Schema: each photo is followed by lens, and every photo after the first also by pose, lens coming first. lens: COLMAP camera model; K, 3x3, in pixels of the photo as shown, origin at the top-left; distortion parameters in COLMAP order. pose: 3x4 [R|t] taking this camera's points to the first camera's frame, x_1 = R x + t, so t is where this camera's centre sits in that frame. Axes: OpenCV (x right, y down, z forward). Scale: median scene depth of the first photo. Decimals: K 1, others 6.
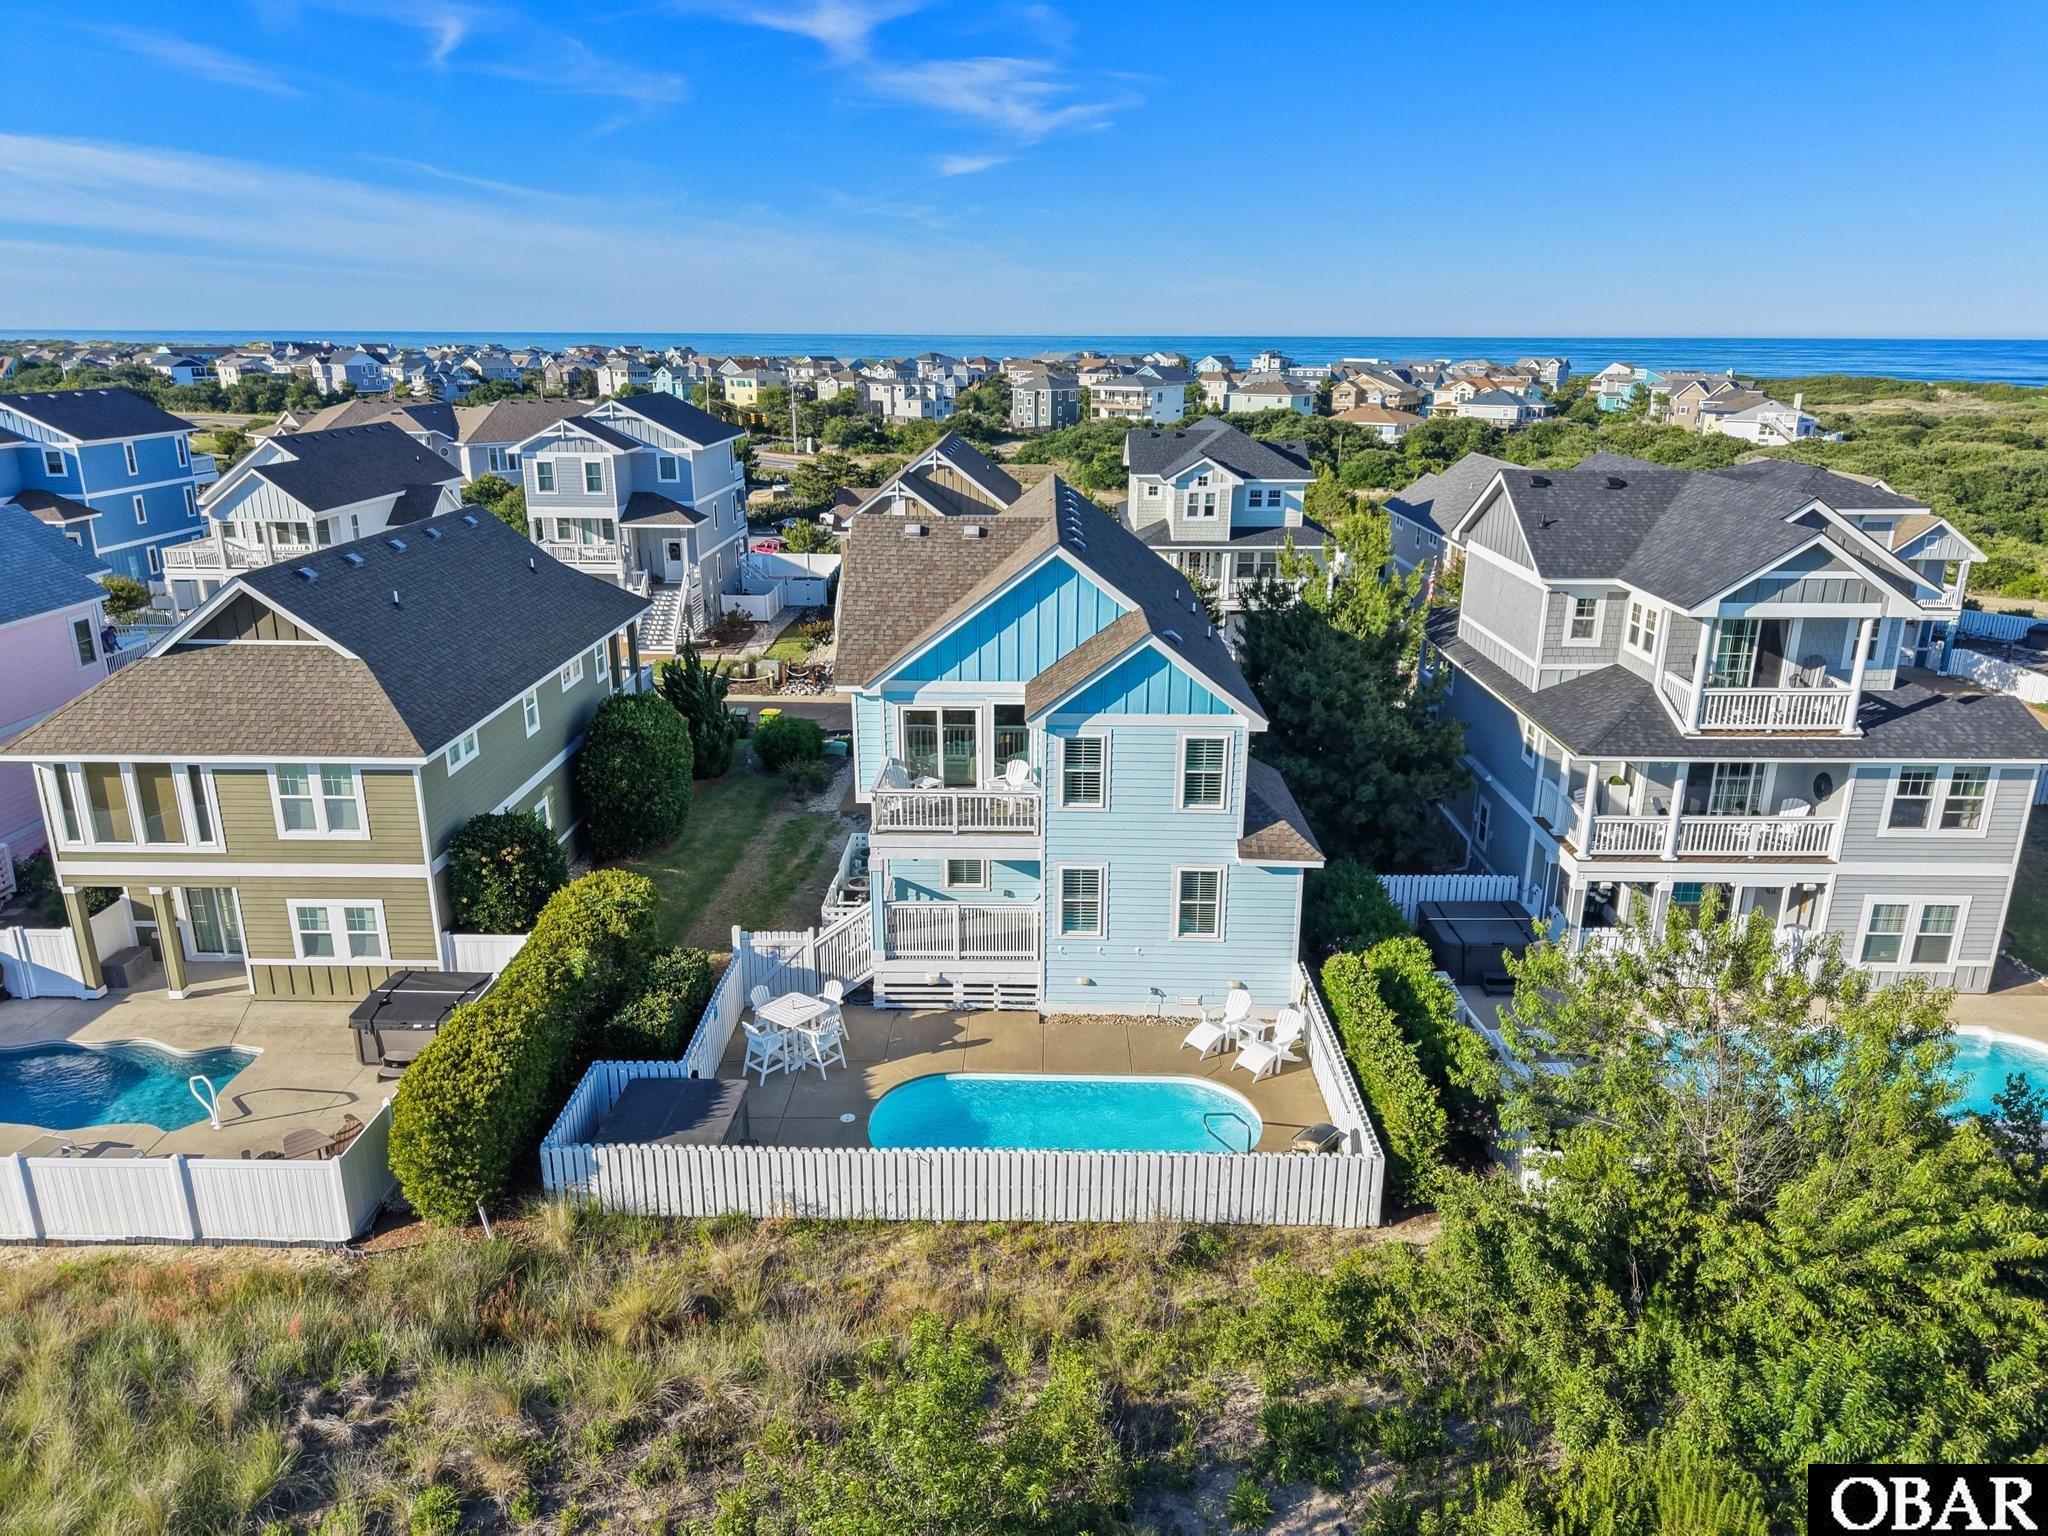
lens RADIAL K [[1370.8, 0, 1024.0], [0, 1370.8, 768.0], [0, 0, 1]] dist [0.030343, -0.033661]
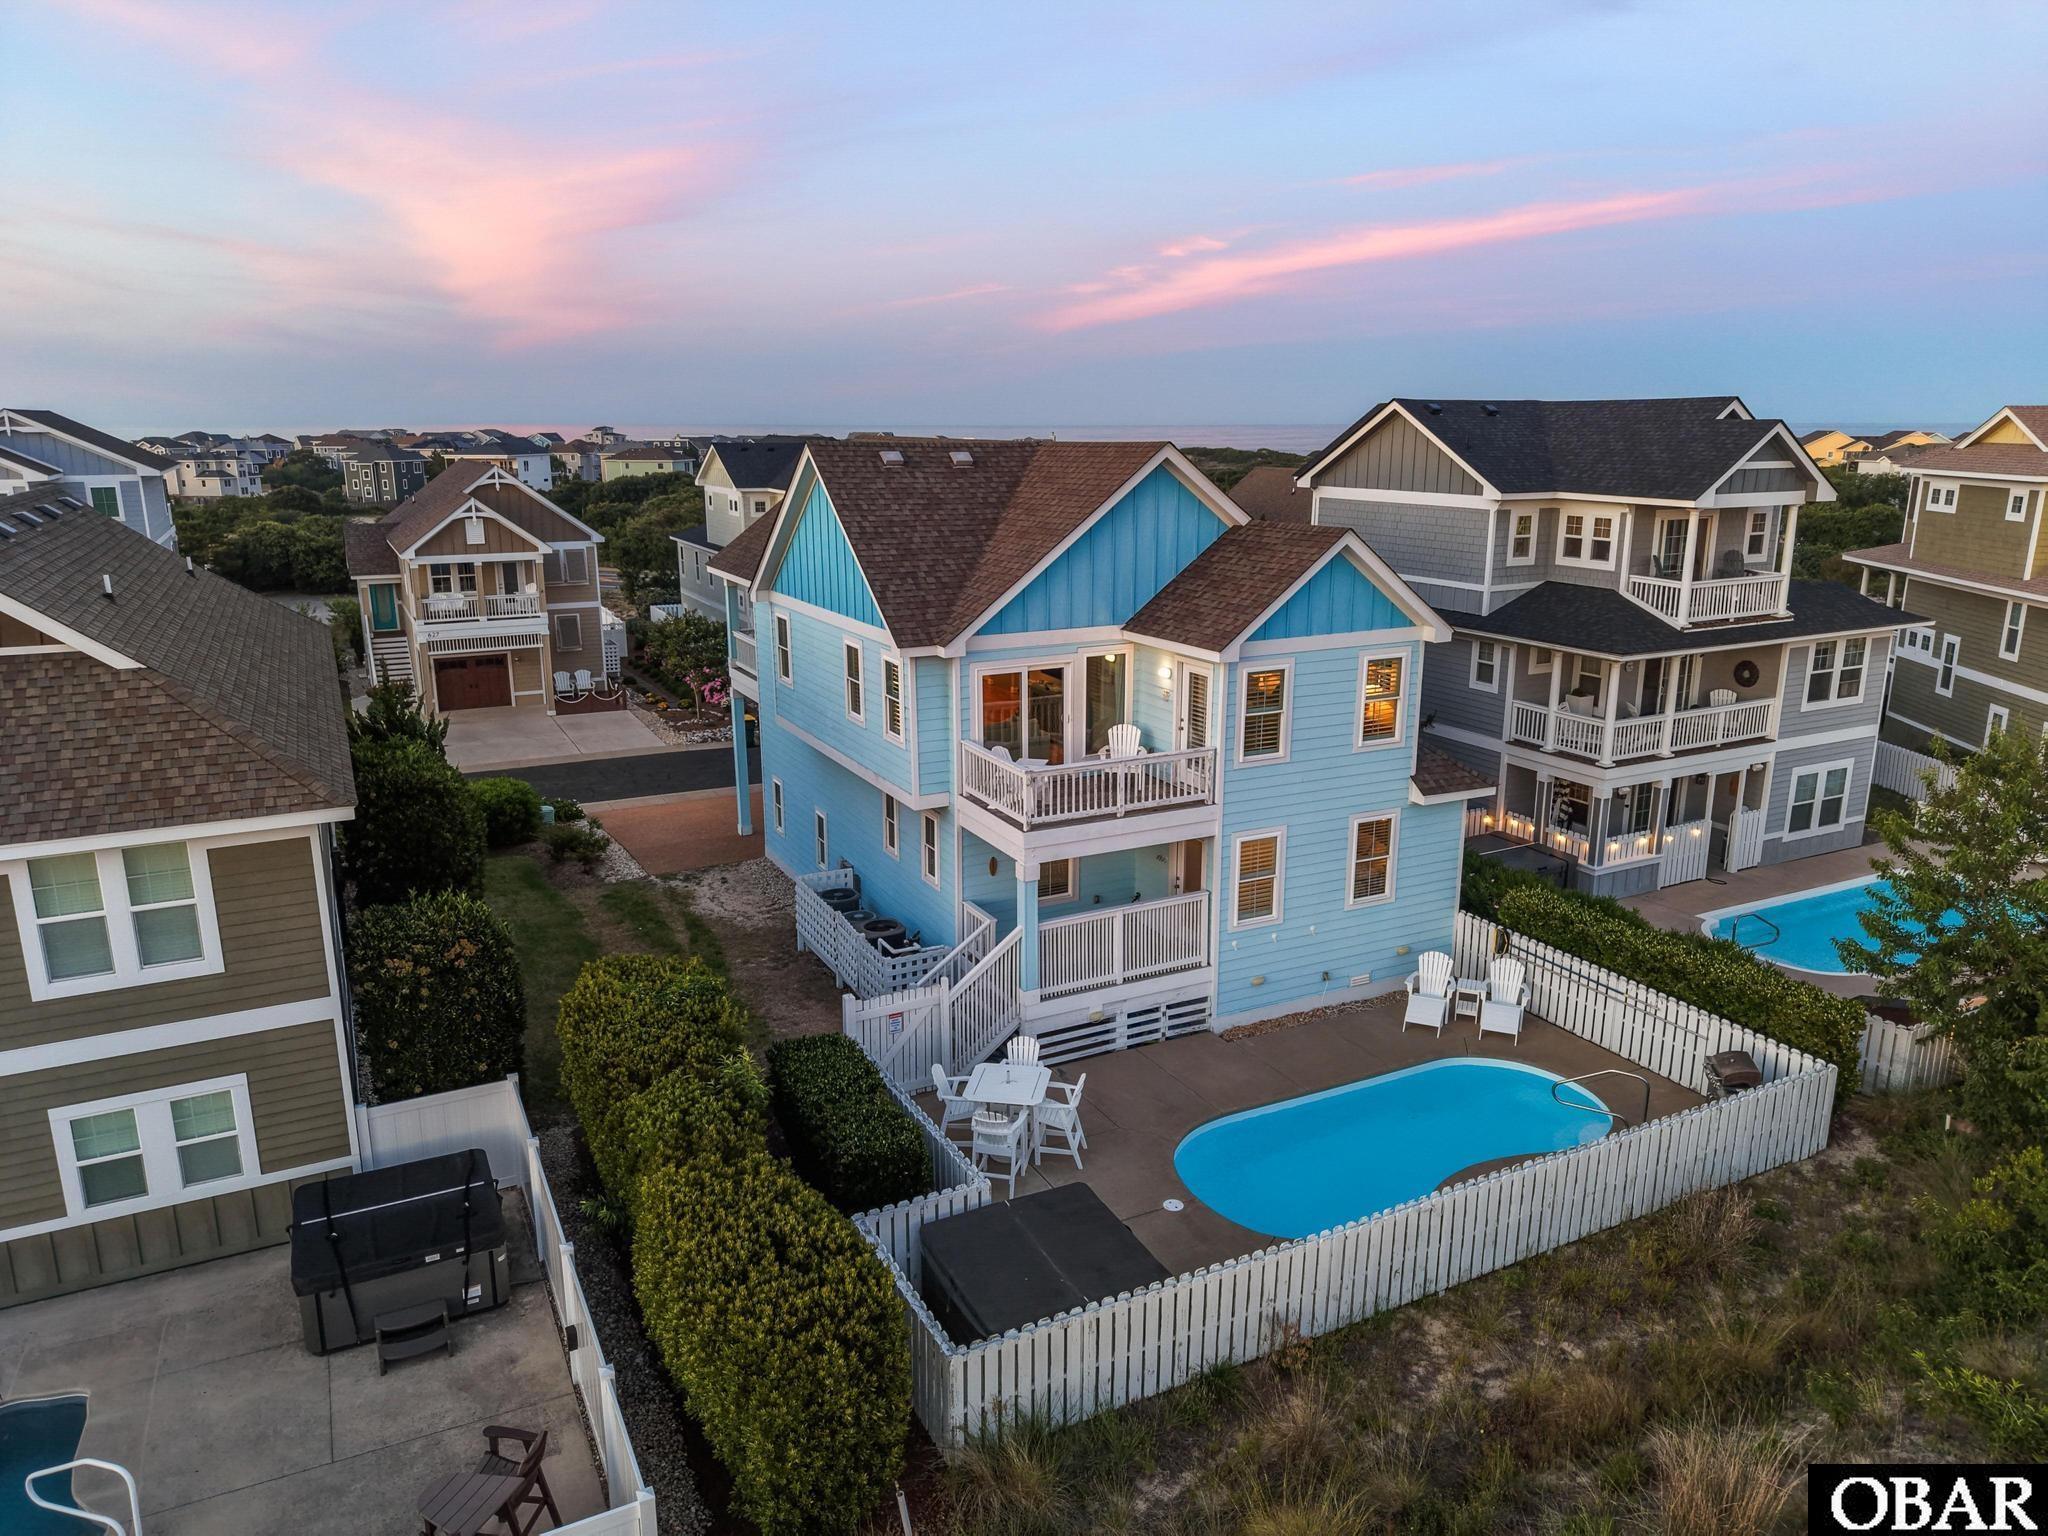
lens RADIAL K [[1370.8, 0, 1024.0], [0, 1370.8, 768.0], [0, 0, 1]] dist [0.030343, -0.033661]
pose [[0.882890, -0.120367, 0.453891, -0.422980], [0.146927, 0.988867, -0.023560, 0.030141], [-0.446002, 0.087489, 0.890746, 0.321943]]
